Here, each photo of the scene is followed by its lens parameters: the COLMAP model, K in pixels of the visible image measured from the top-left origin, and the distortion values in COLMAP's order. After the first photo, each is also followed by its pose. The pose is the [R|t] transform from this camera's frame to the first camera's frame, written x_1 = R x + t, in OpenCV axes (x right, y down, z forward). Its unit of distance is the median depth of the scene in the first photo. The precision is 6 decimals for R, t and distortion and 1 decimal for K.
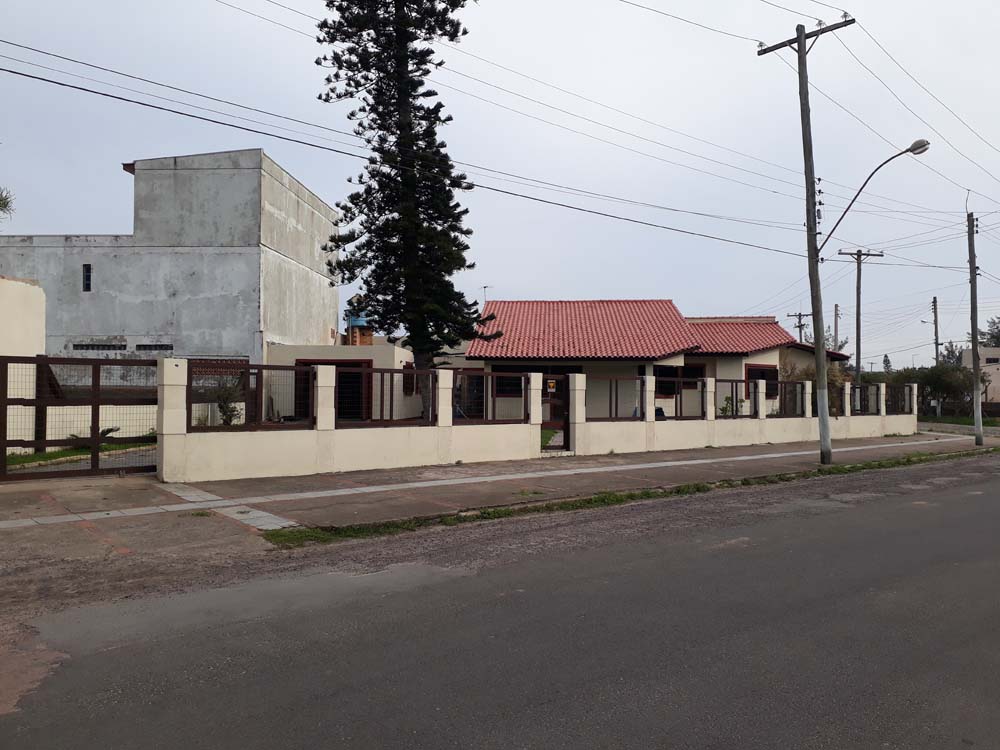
lens RADIAL K [[796.9, 0, 499.4], [0, 796.9, 375.3], [0, 0, 1]] dist [0.125576, -0.183256]
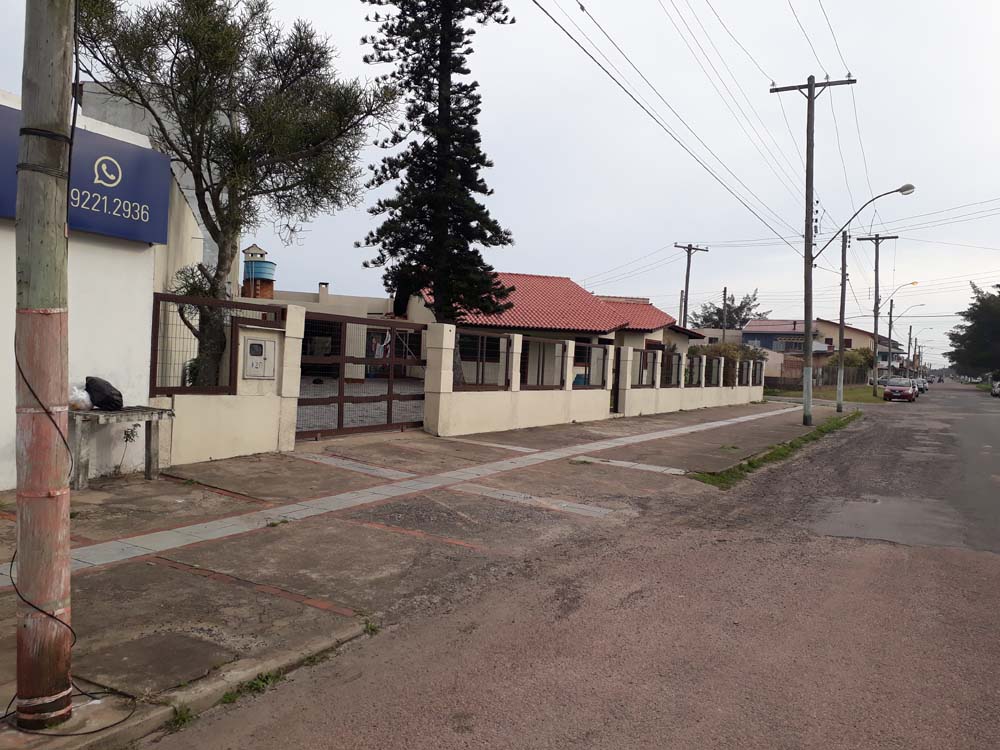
lens RADIAL K [[797.0, 0, 510.2], [0, 797.0, 379.0], [0, 0, 1]] dist [0.063638, -0.076964]
pose [[0.937443, 0.028931, 0.346935, -0.394139], [-0.047721, 0.997813, 0.045737, 0.000055], [-0.344853, -0.059432, 0.936773, -0.023533]]
